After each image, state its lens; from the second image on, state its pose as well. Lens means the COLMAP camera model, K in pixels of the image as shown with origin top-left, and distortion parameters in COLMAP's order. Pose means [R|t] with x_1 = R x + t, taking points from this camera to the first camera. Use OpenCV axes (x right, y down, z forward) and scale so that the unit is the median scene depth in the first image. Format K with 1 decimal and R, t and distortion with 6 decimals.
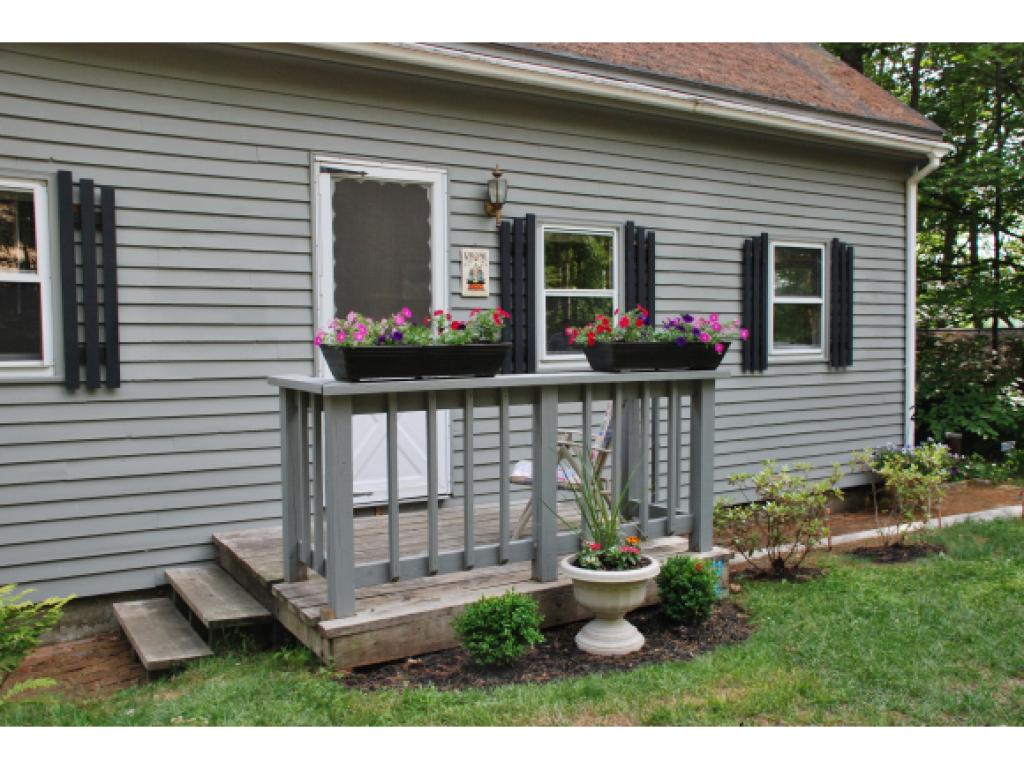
lens RADIAL K [[908.1, 0, 512.0], [0, 908.1, 384.5], [0, 0, 1]] dist [0.009775, 0.005034]
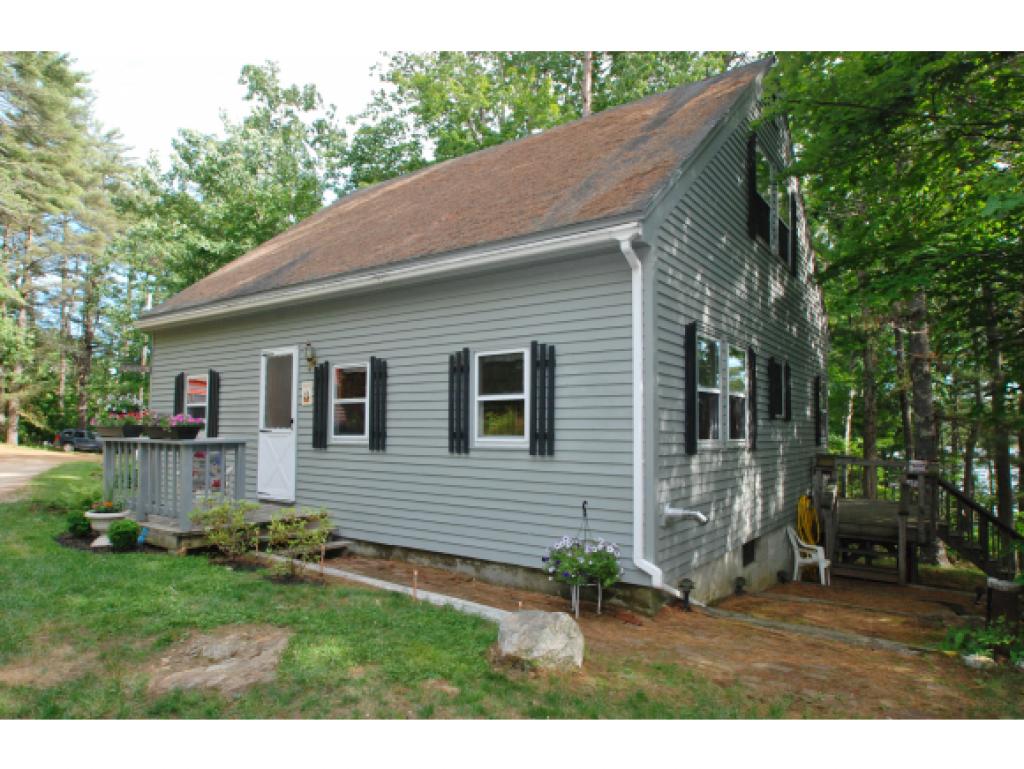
lens RADIAL K [[627.5, 0, 495.0], [0, 627.5, 386.6], [0, 0, 1]] dist [0.001058, 0.000034]
pose [[0.363644, -0.053088, -0.930024, 1.064648], [-0.054492, 0.995453, -0.078130, -0.040789], [0.929943, 0.079091, 0.359097, 0.678103]]
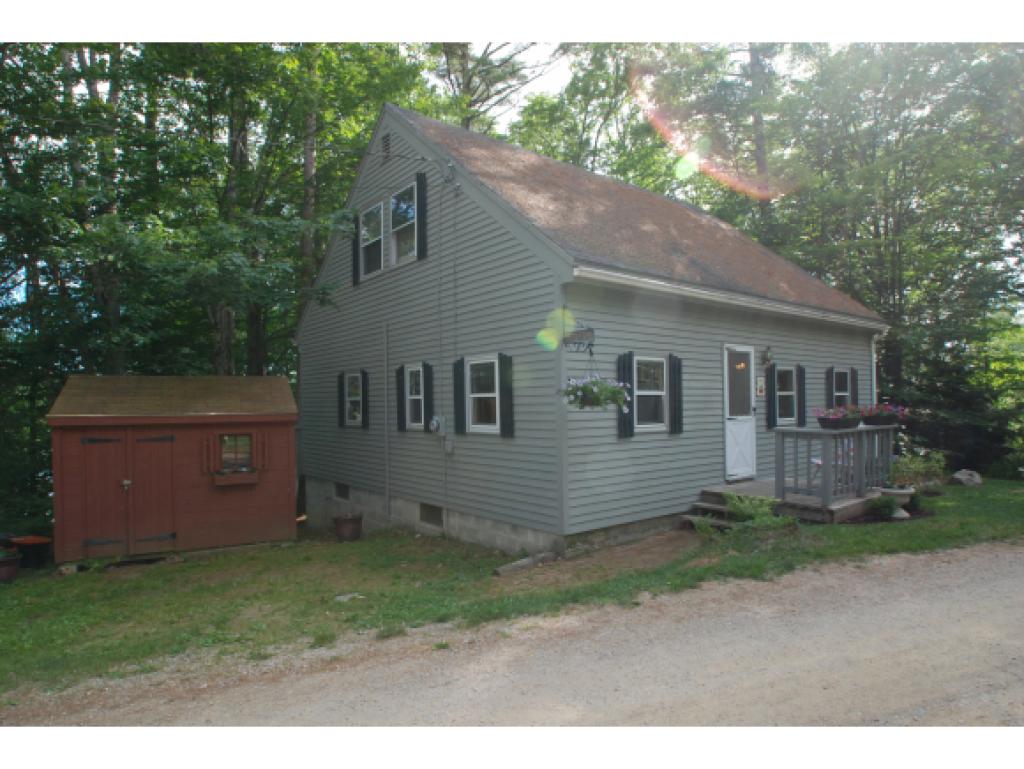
lens RADIAL K [[627.5, 0, 495.0], [0, 627.5, 386.6], [0, 0, 1]] dist [0.001058, 0.000034]
pose [[0.993136, -0.017472, 0.115649, -0.723796], [0.029798, 0.993948, -0.105730, 0.026051], [-0.113102, 0.108451, 0.987647, -0.452061]]
